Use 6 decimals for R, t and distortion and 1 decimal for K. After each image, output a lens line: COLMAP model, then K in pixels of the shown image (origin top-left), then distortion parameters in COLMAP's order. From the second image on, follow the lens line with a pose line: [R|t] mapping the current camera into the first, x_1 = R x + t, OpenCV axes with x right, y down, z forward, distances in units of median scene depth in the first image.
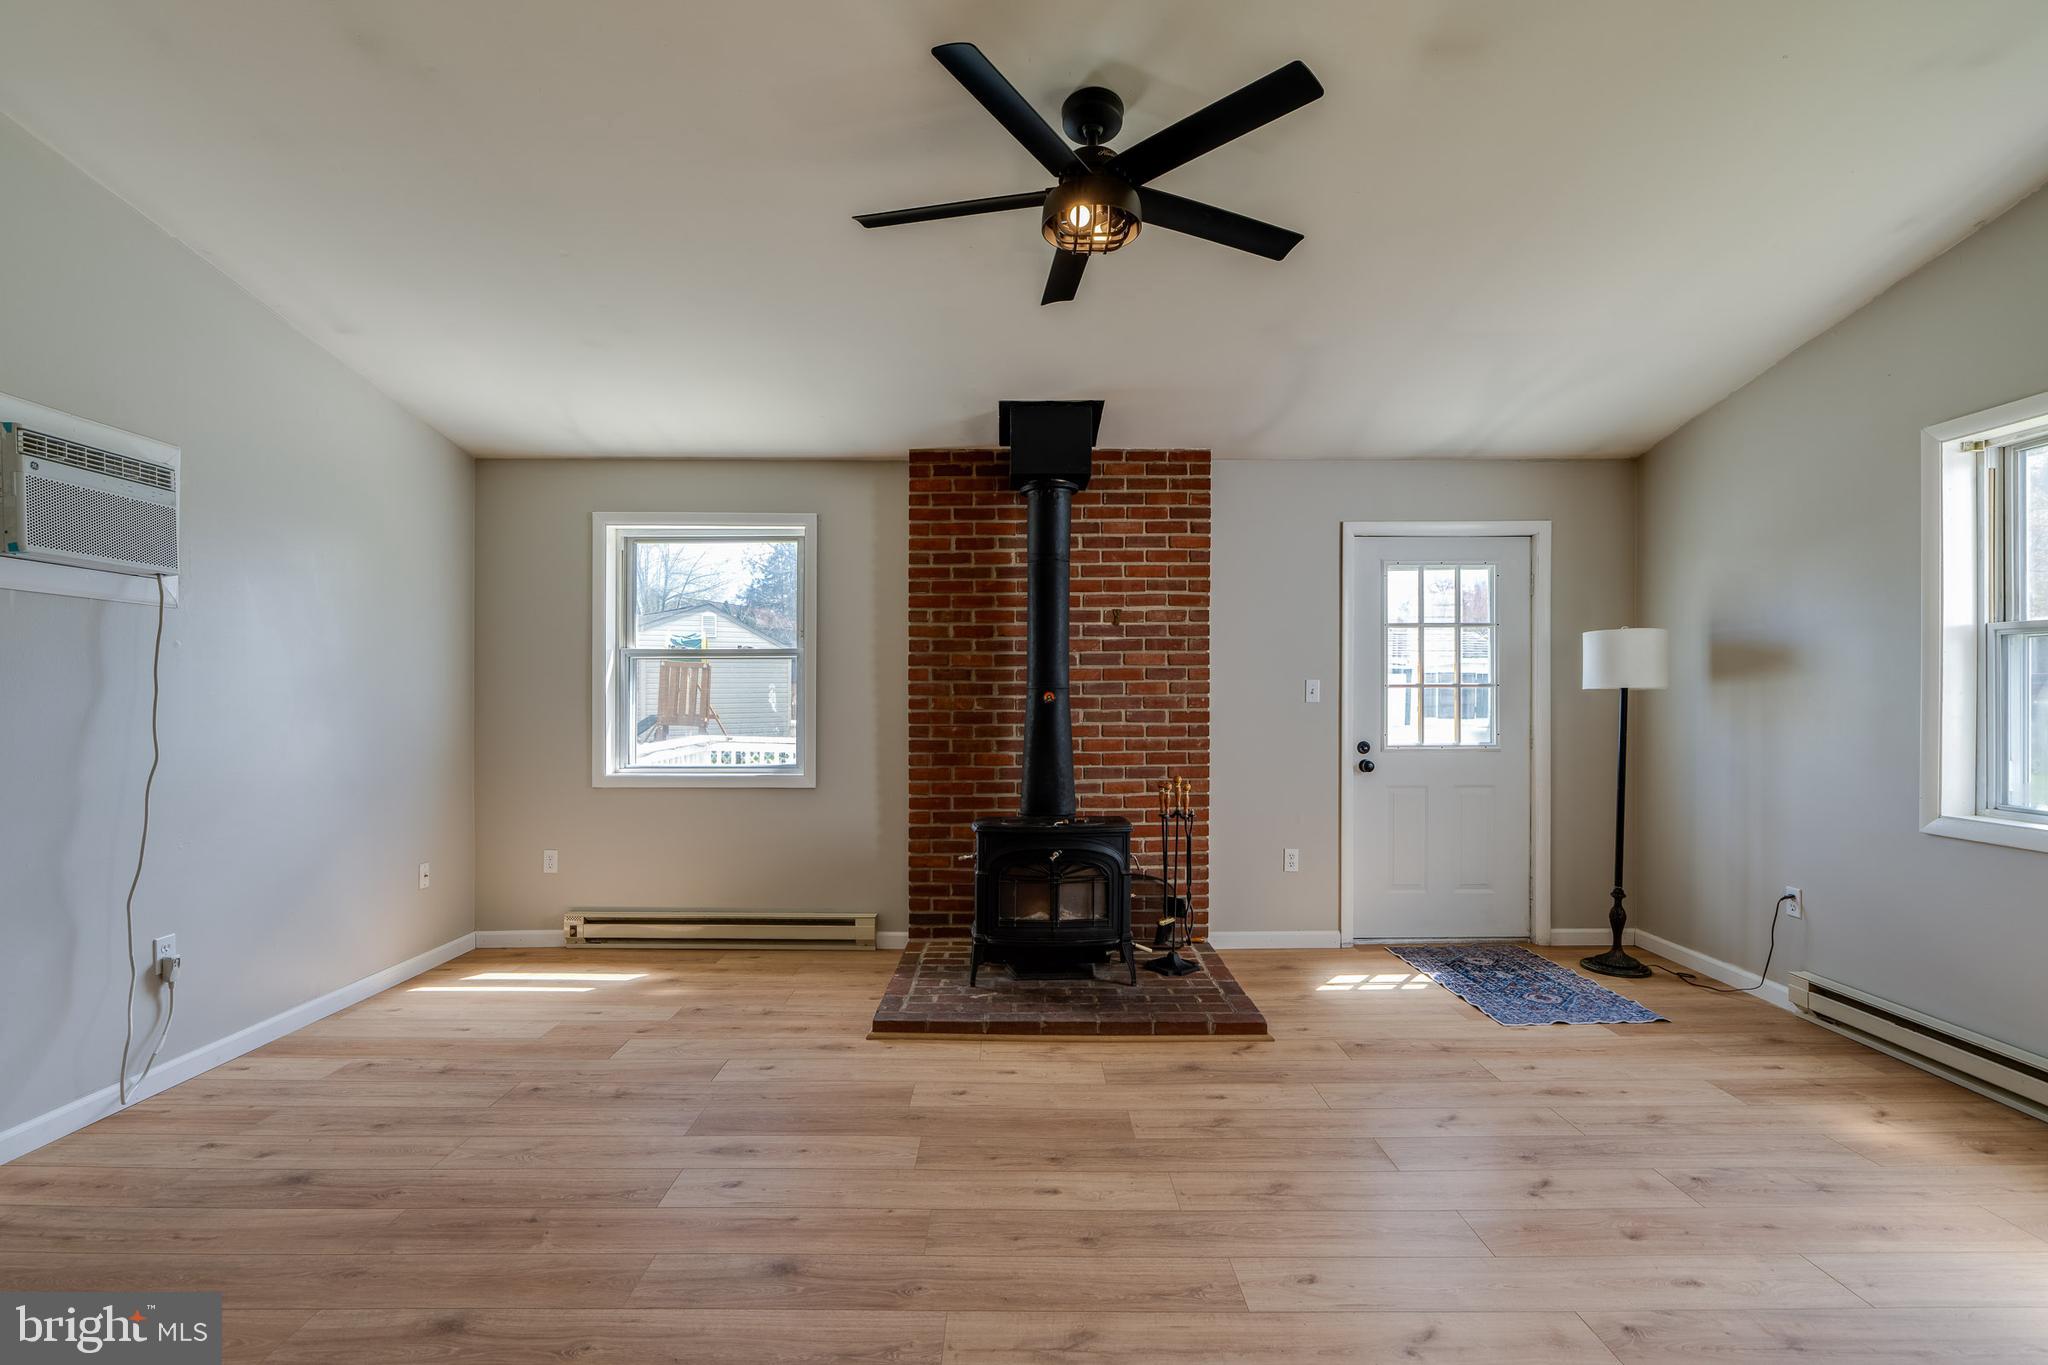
lens RADIAL K [[969.5, 0, 1017.1], [0, 969.5, 696.8], [0, 0, 1]] dist [-0.012733, 0.007952]
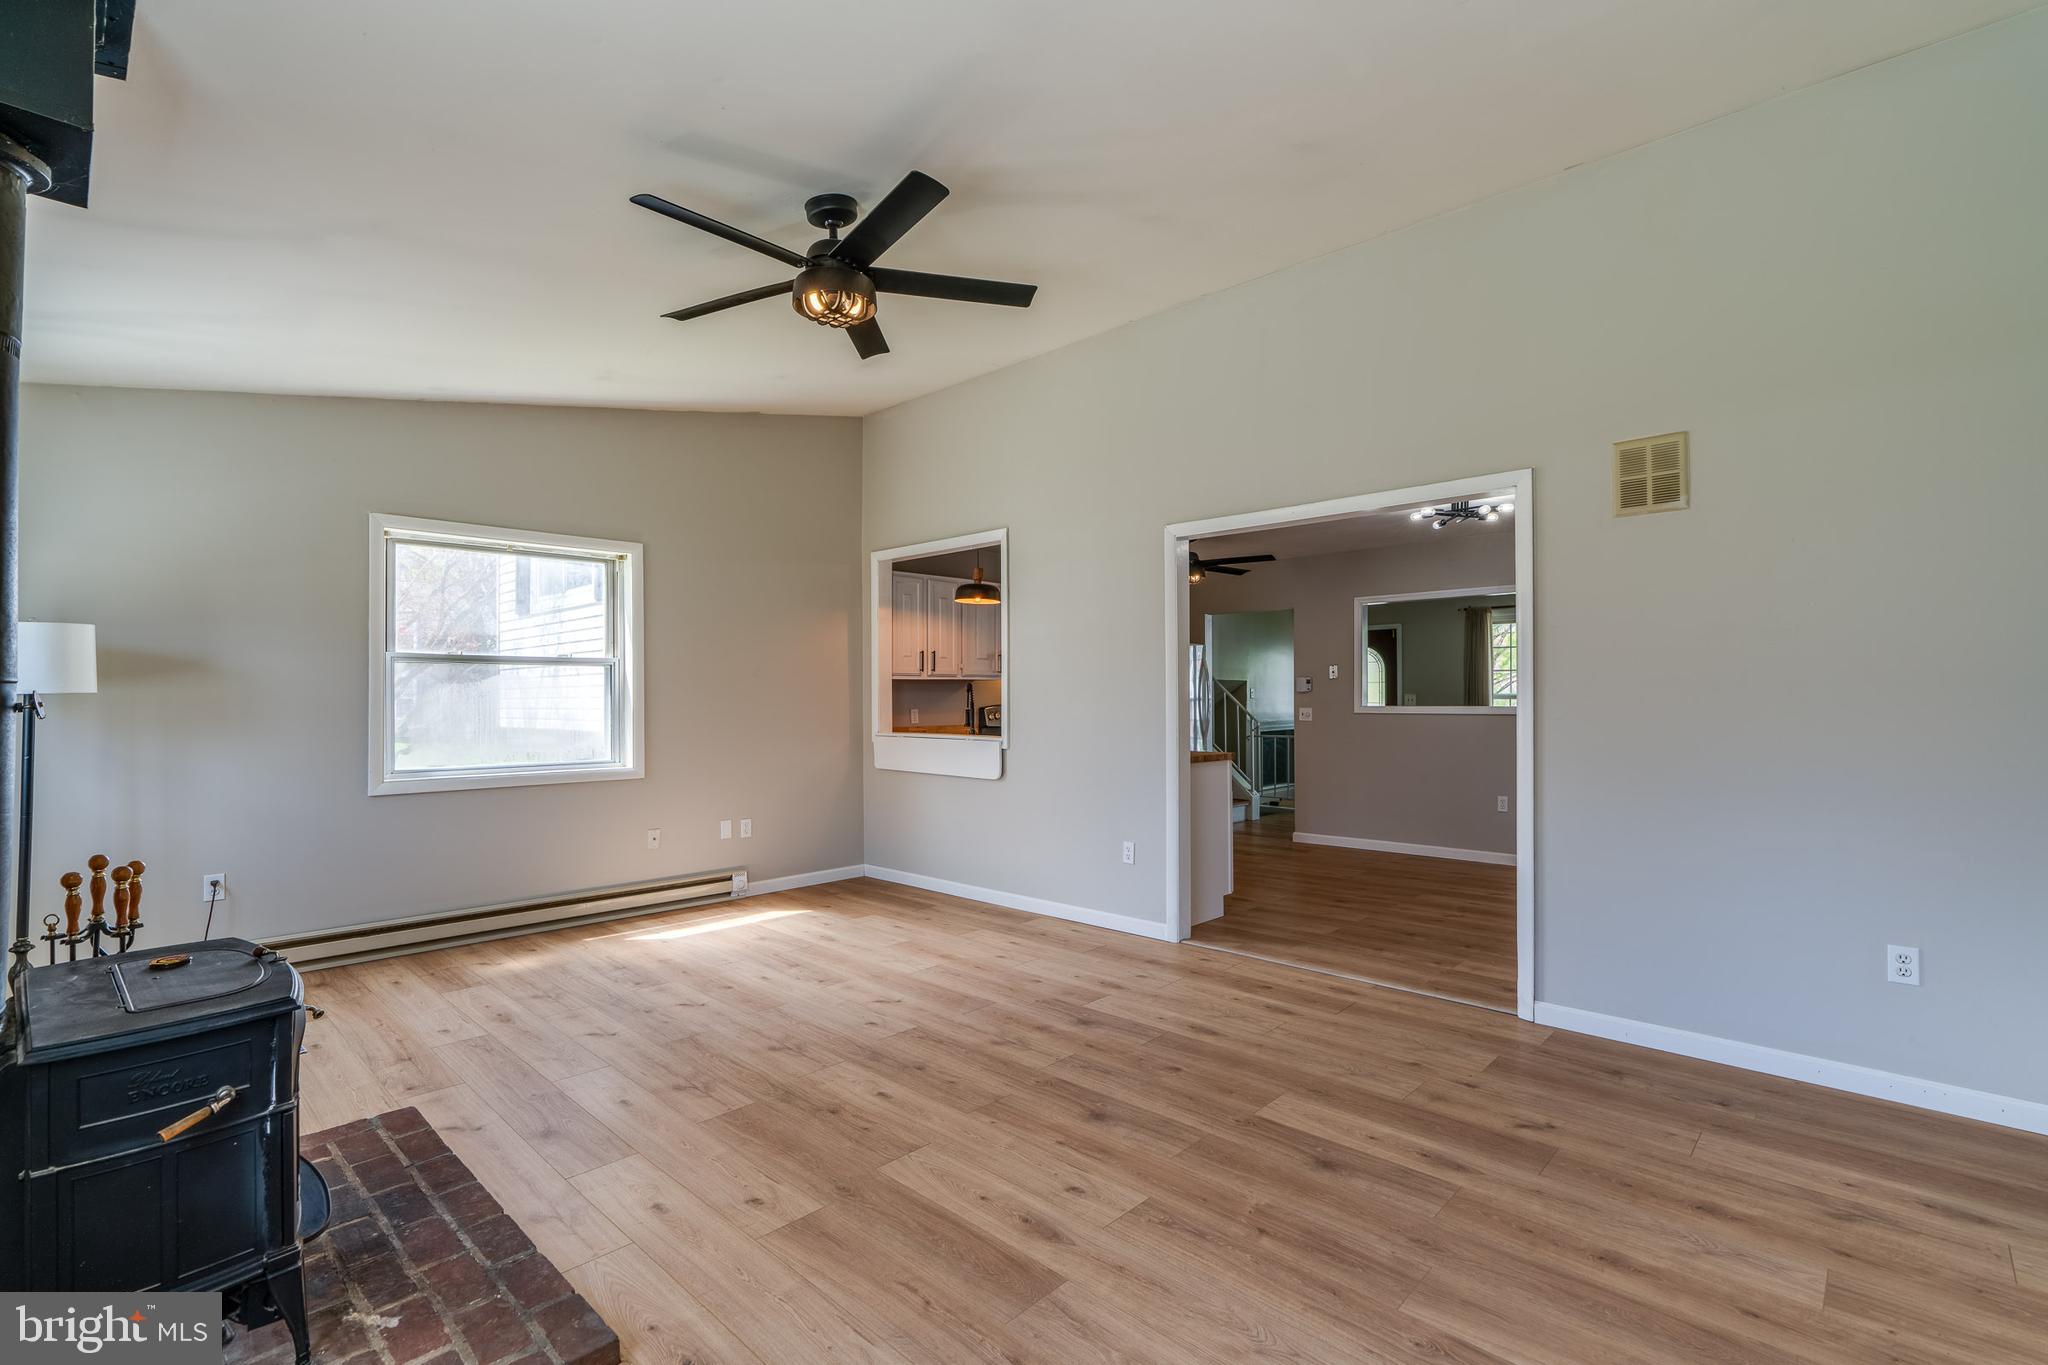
lens RADIAL K [[919.0, 0, 1021.3], [0, 919.0, 699.0], [0, 0, 1]] dist [-0.005298, 0.000712]
pose [[-0.722444, 0.003074, 0.691423, -0.498177], [0.009333, 0.999942, 0.005306, -0.000701], [-0.691367, 0.010286, -0.722431, 0.942044]]
